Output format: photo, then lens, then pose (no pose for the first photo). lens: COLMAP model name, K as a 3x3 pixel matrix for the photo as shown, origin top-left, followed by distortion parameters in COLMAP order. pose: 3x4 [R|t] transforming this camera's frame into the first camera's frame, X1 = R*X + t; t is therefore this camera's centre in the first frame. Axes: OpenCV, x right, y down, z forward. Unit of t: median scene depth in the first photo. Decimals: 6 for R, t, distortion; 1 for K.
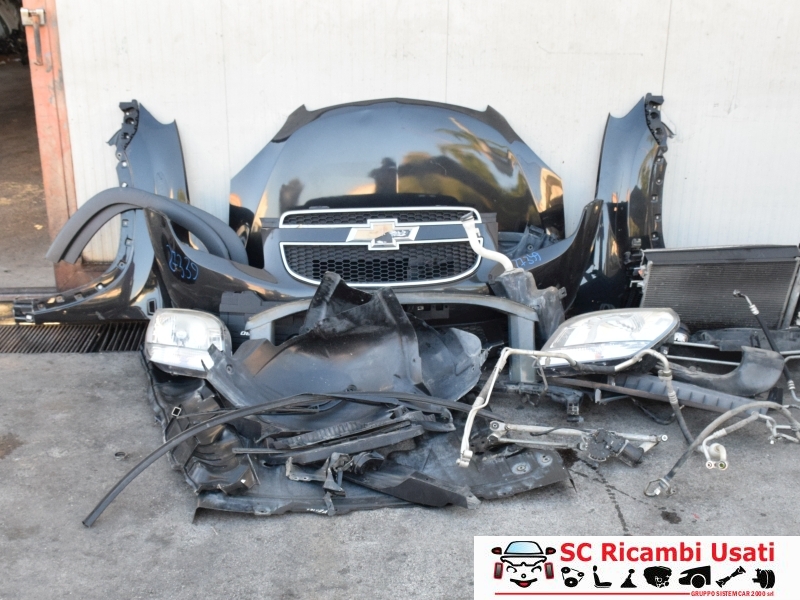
lens RADIAL K [[963.4, 0, 401.7], [0, 963.4, 302.5], [0, 0, 1]] dist [-0.001710, 0.000000]
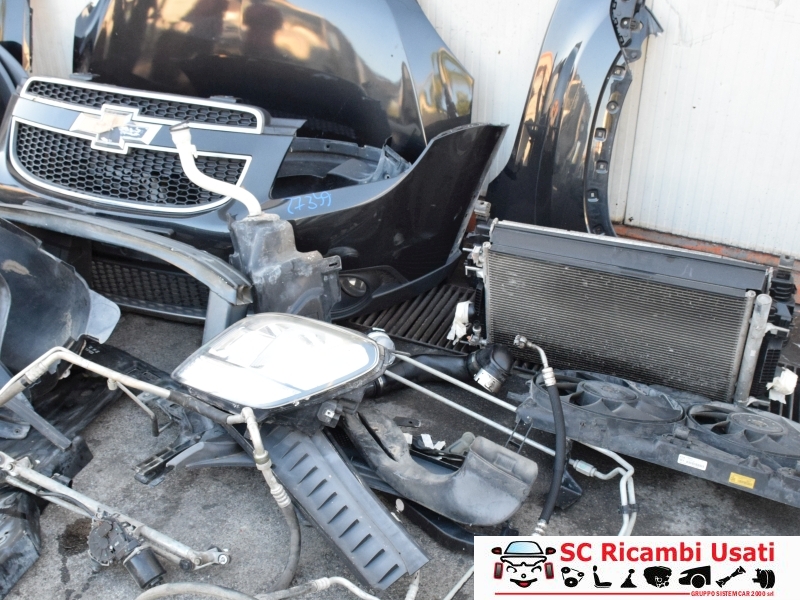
lens RADIAL K [[963.4, 0, 399.9], [0, 963.4, 296.4], [0, 0, 1]] dist [-0.001710, 0.000000]
pose [[0.887672, 0.236117, -0.395332, 0.473124], [-0.159864, 0.963150, 0.216299, -0.137855], [0.431836, -0.128804, 0.892708, 0.440086]]
